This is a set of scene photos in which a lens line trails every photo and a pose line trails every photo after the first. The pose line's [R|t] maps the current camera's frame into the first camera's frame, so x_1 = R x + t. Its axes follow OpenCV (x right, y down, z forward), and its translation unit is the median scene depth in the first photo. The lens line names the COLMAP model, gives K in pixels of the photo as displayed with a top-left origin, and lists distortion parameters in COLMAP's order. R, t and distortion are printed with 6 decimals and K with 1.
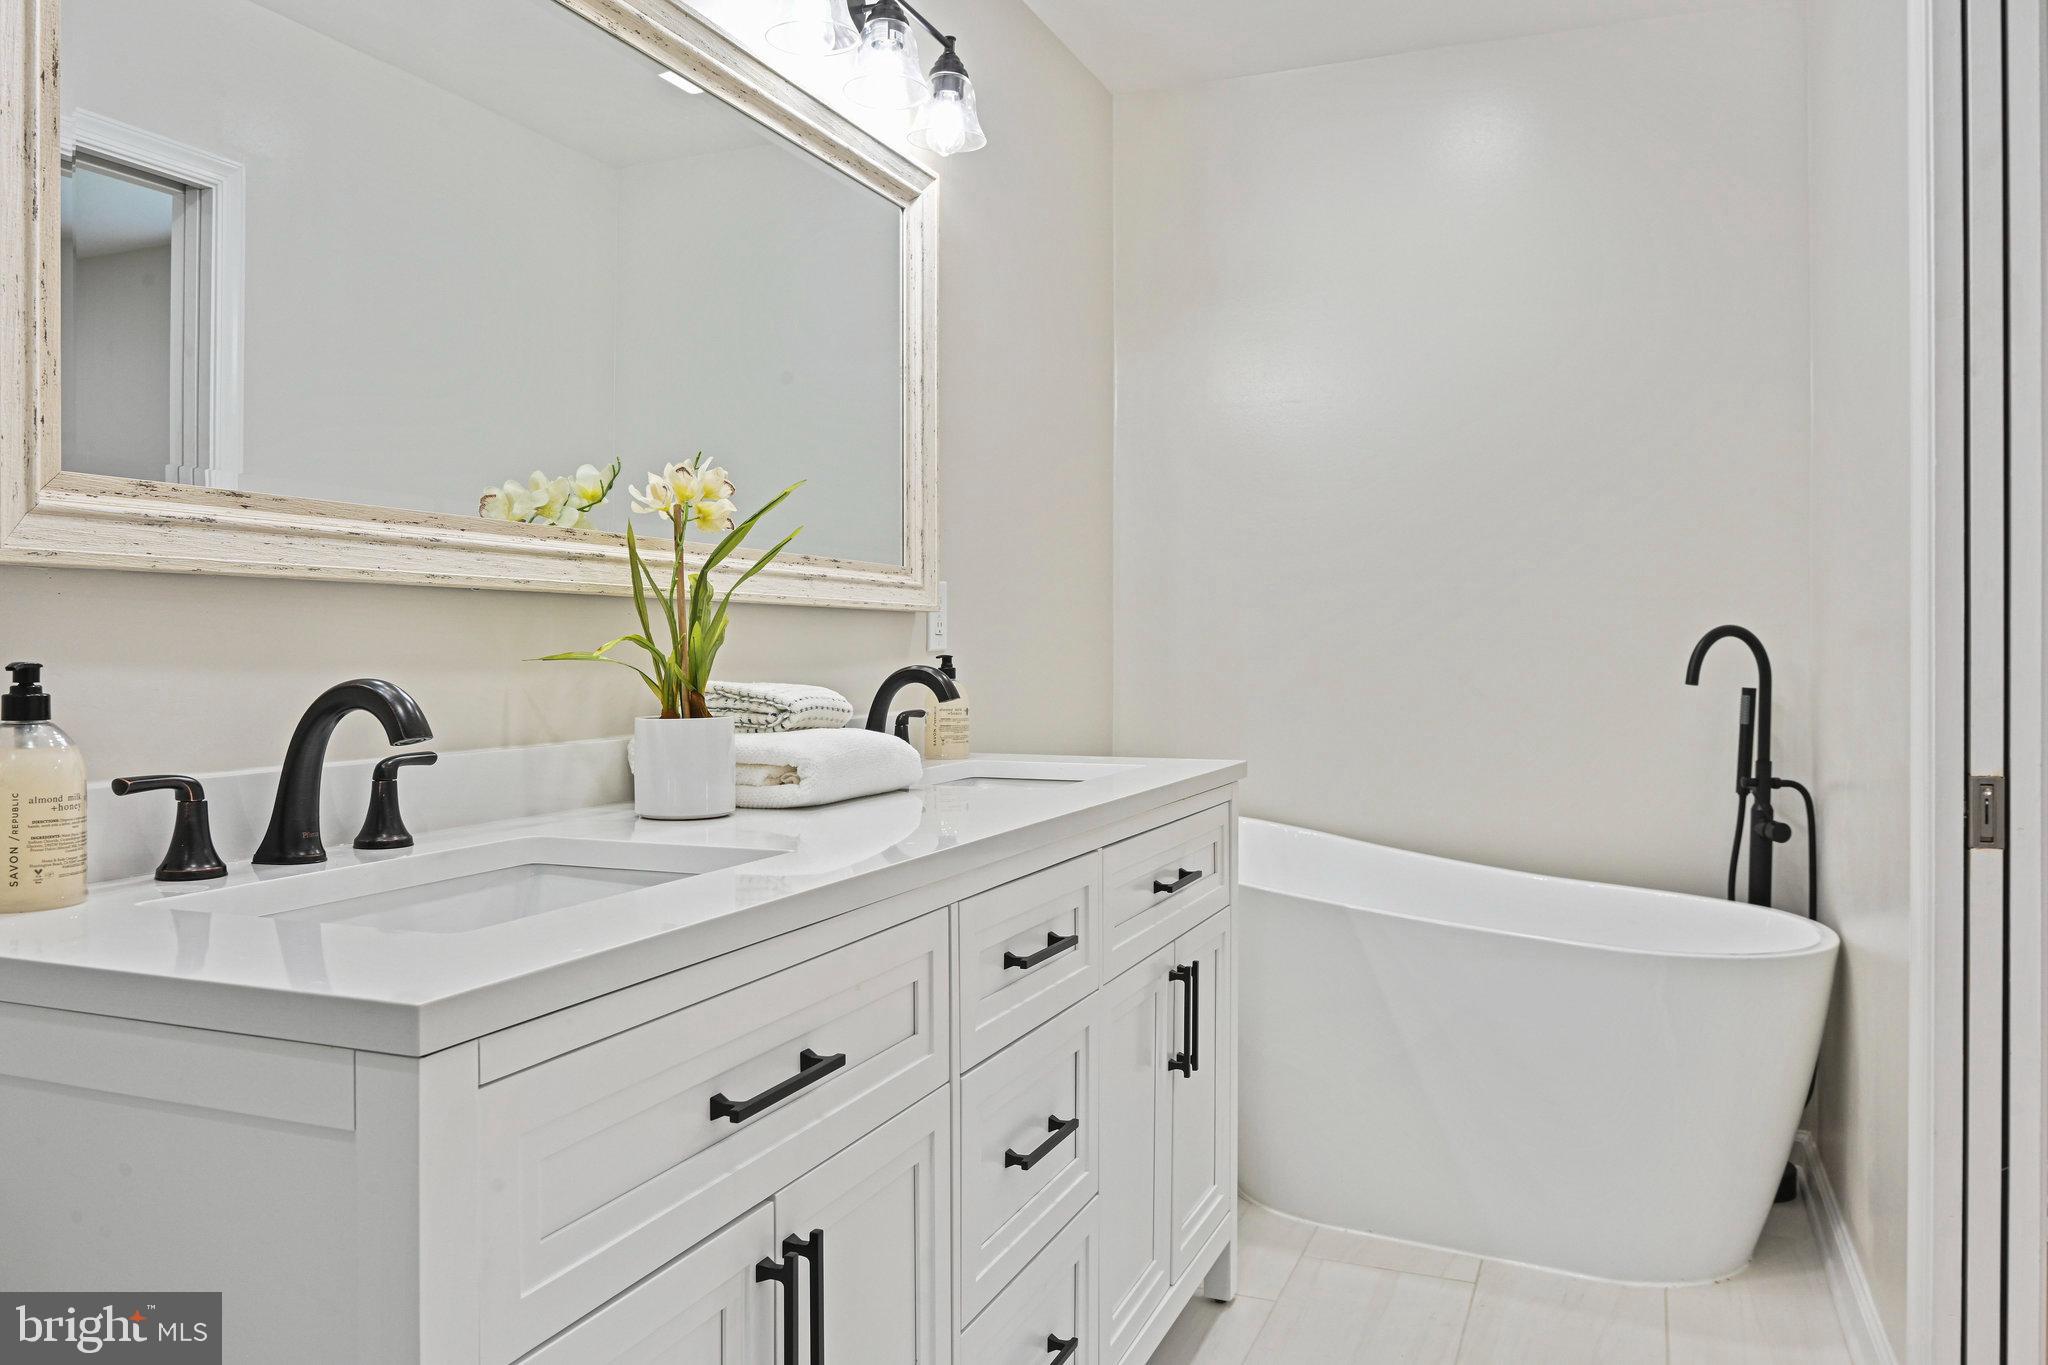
lens RADIAL K [[1518.8, 0, 1016.5], [0, 1518.8, 669.7], [0, 0, 1]] dist [0.006662, -0.001234]
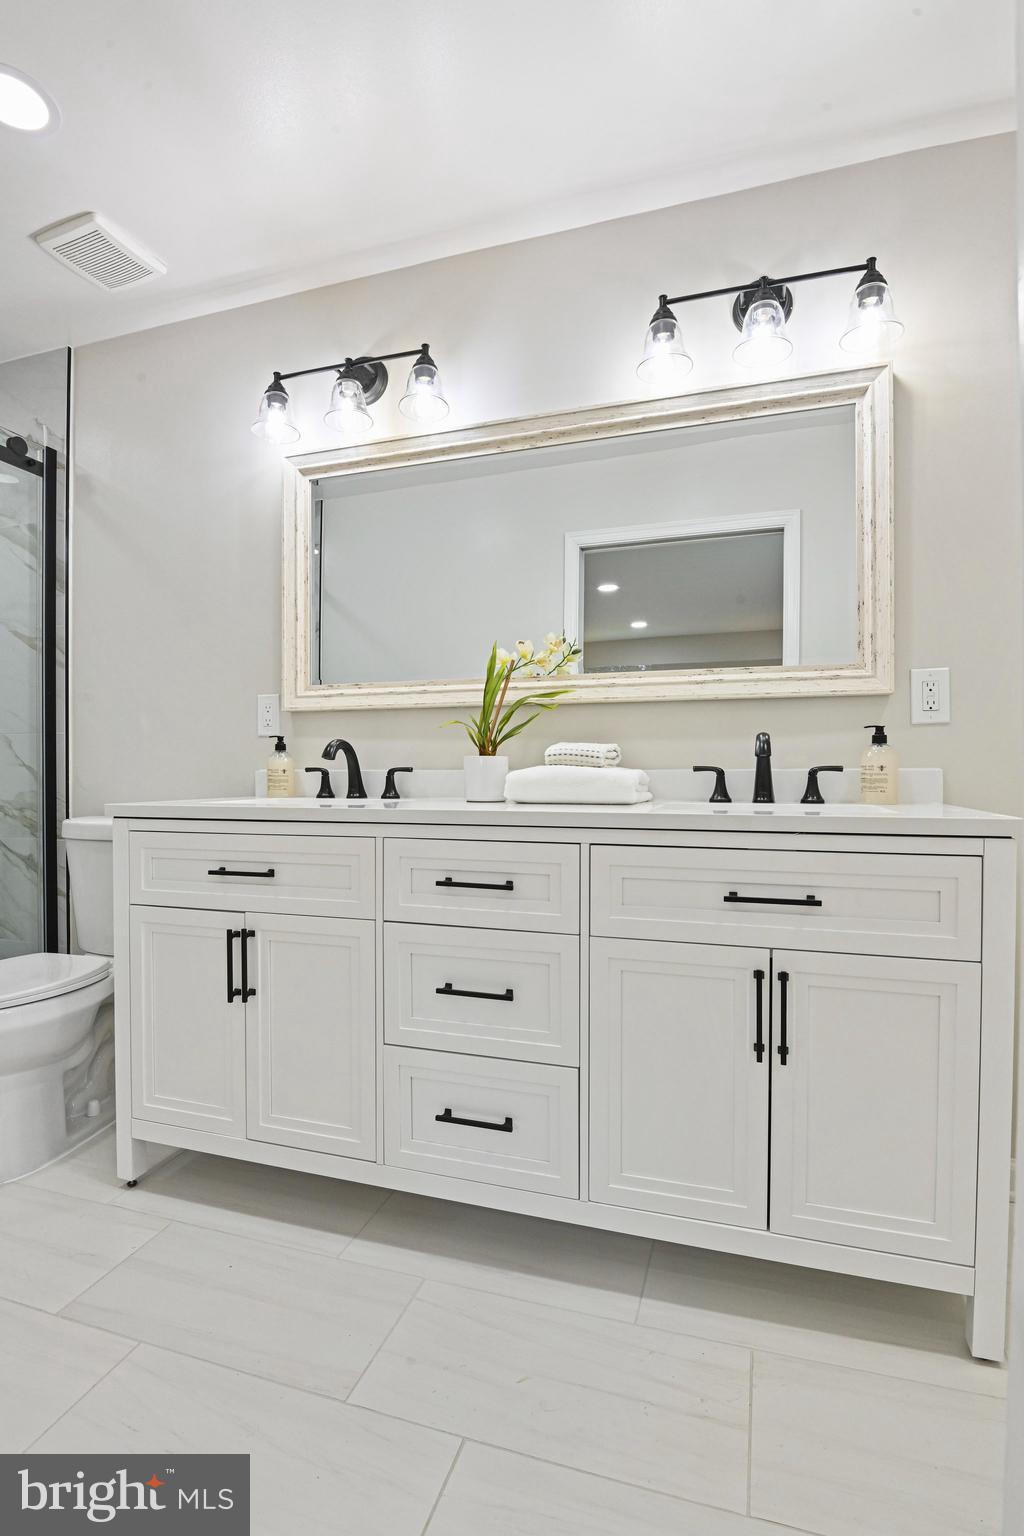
lens RADIAL K [[741.9, 0, 510.3], [0, 741.9, 772.5], [0, 0, 1]] dist [-0.013306, -0.003566]
pose [[0.070478, 0.021665, -0.997278, 0.889864], [-0.006930, 0.999751, 0.021229, 0.030366], [0.997489, 0.005414, 0.070610, 0.986306]]
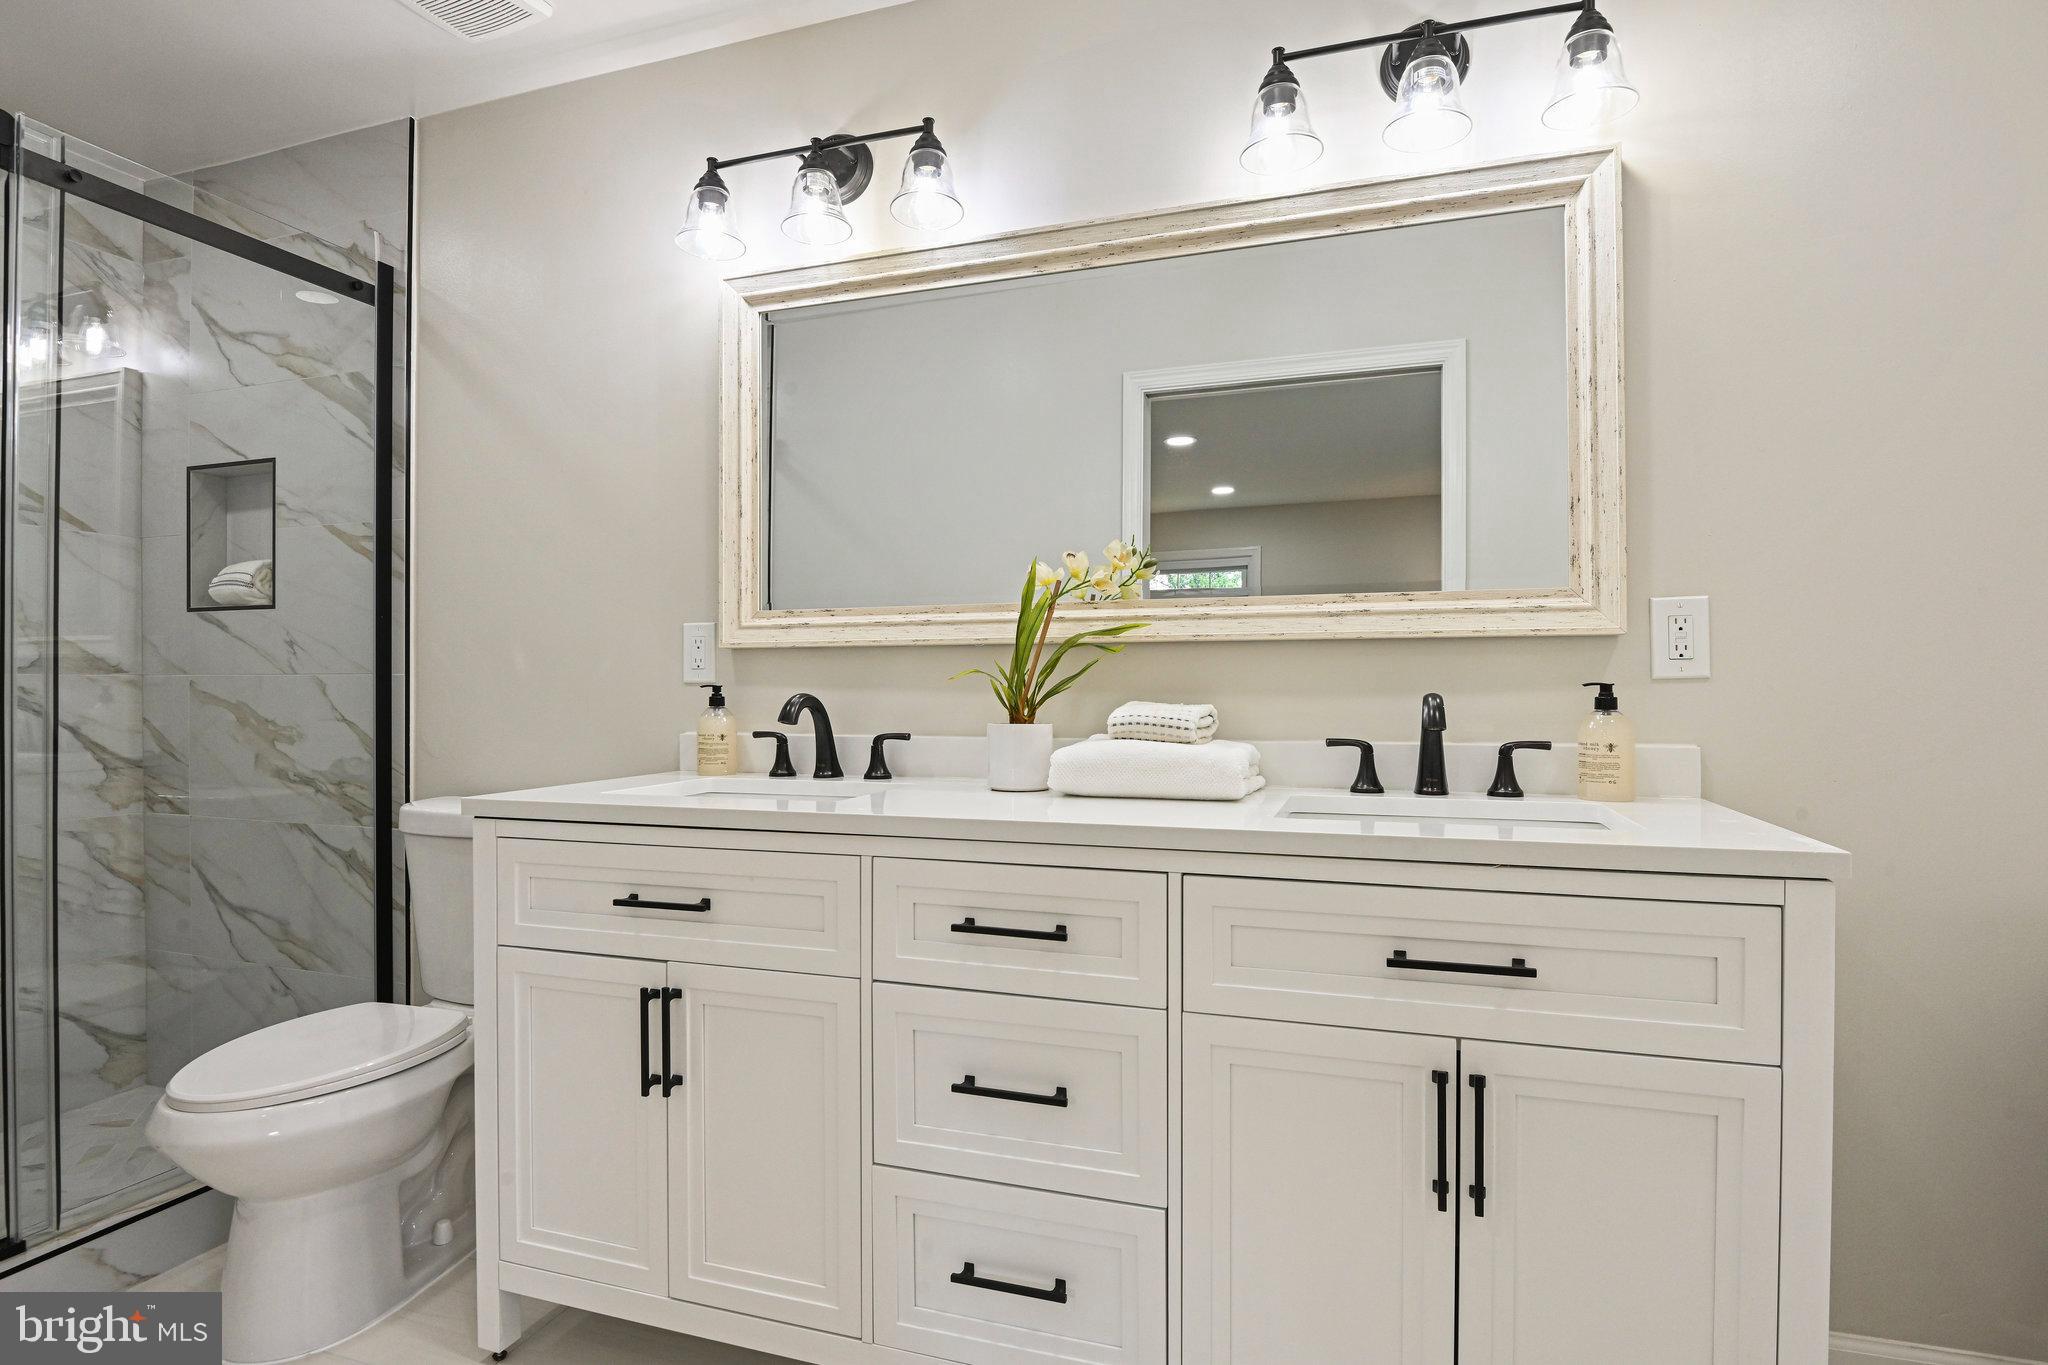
lens RADIAL K [[1054.1, 0, 1023.3], [0, 1054.1, 675.2], [0, 0, 1]] dist [-0.012155, -0.001251]
pose [[0.060007, 0.008848, -0.998159, 0.849998], [-0.004276, 0.999954, 0.008607, -0.027989], [0.998189, 0.003752, 0.060042, 0.967369]]
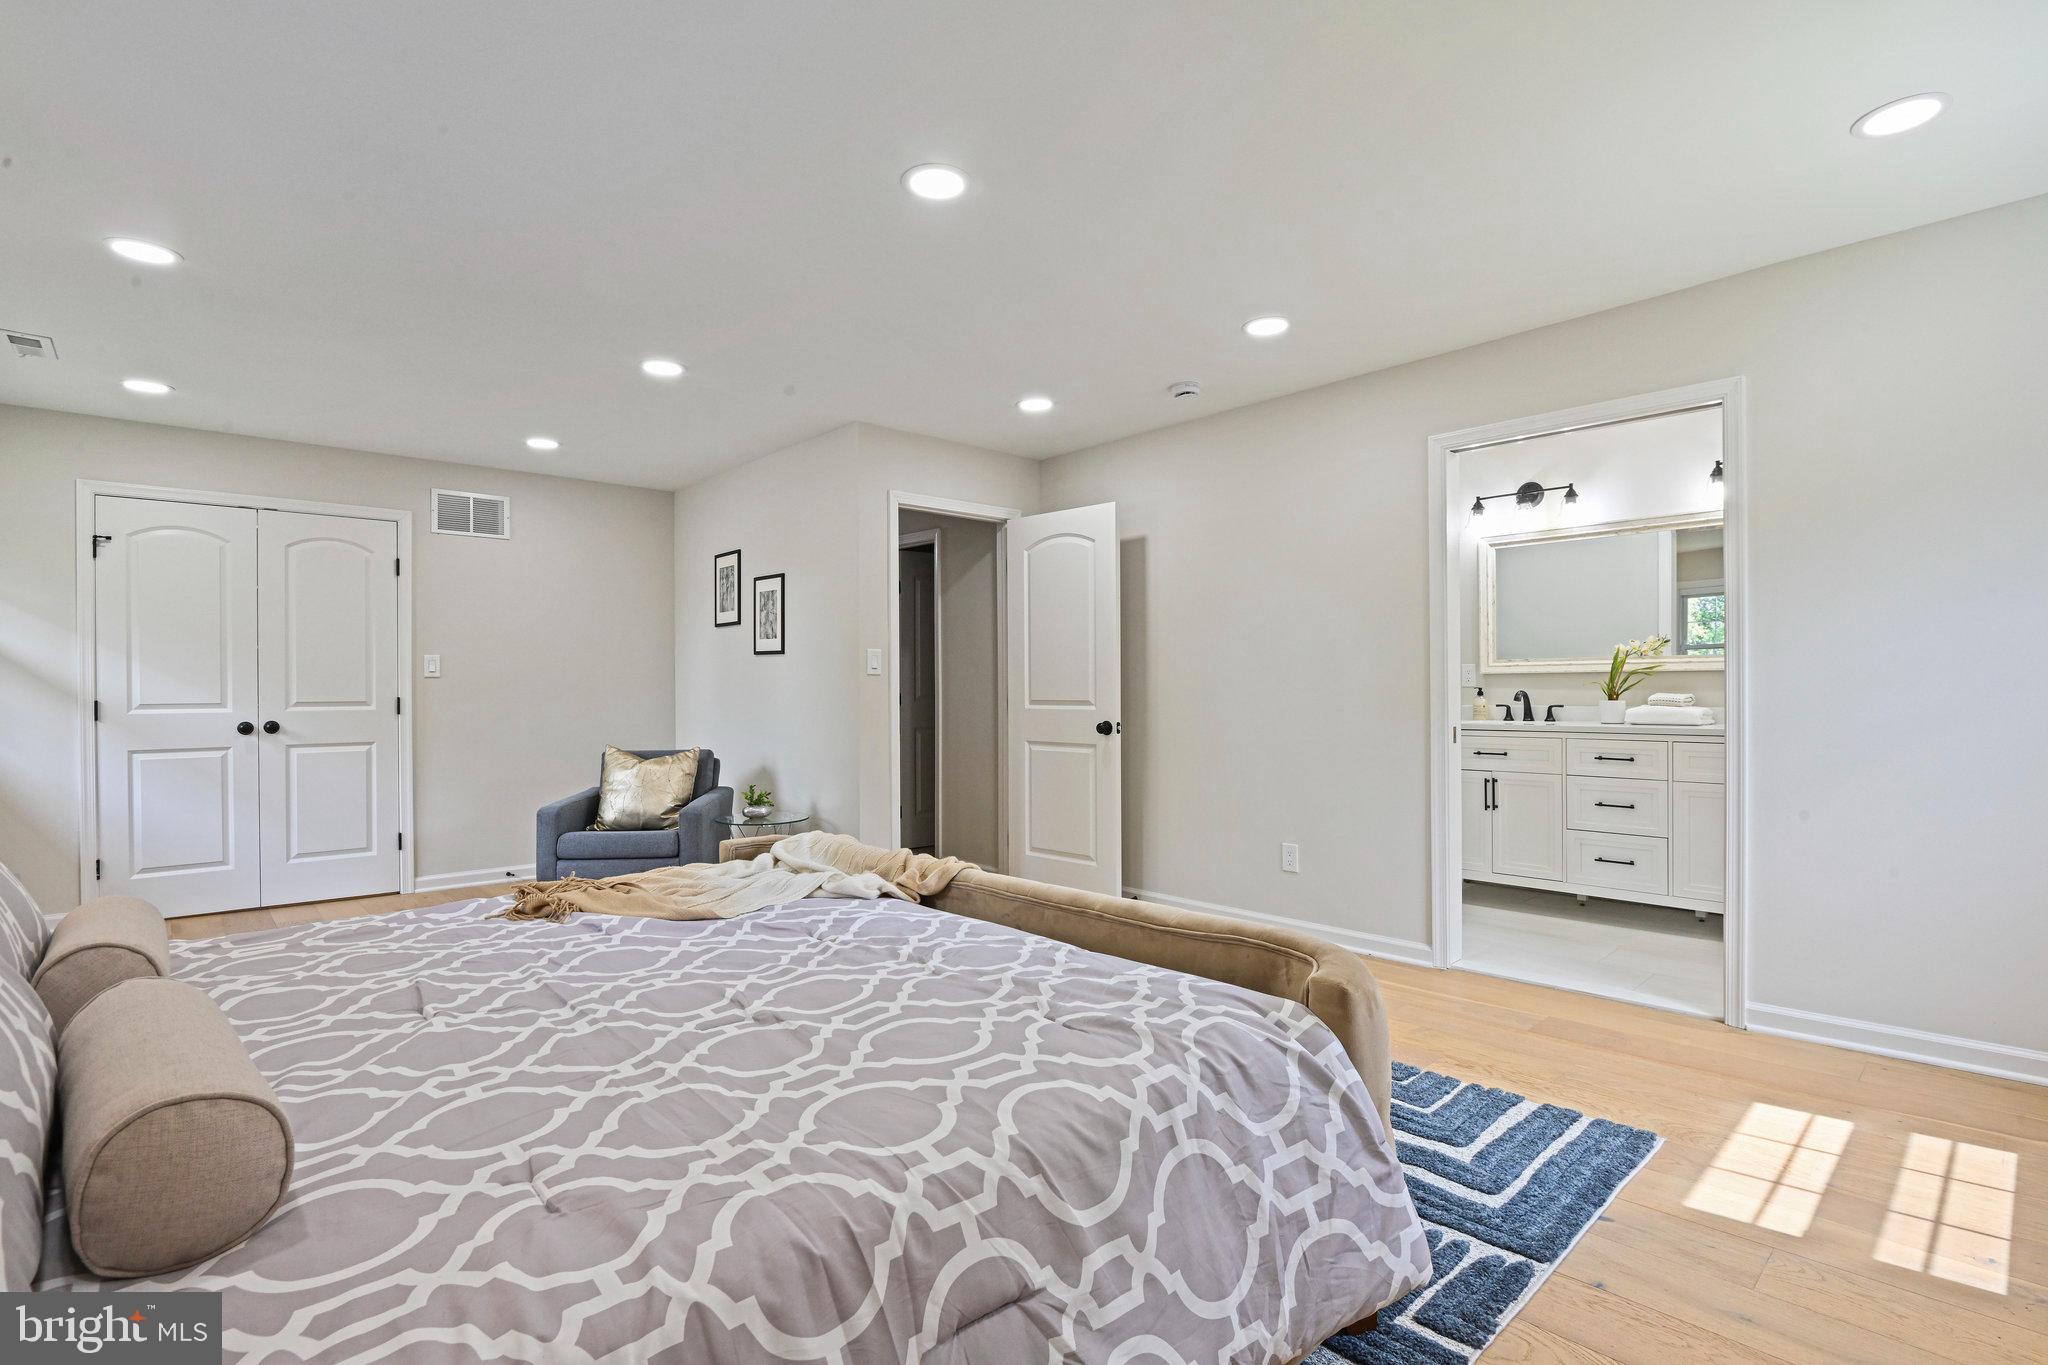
lens RADIAL K [[966.0, 0, 1015.2], [0, 966.0, 691.7], [0, 0, 1]] dist [-0.011250, -0.003094]
pose [[-0.431308, 0.032769, -0.901609, 3.105496], [0.018162, 0.999453, 0.027637, -0.106095], [0.902022, -0.004455, -0.431667, 0.662148]]
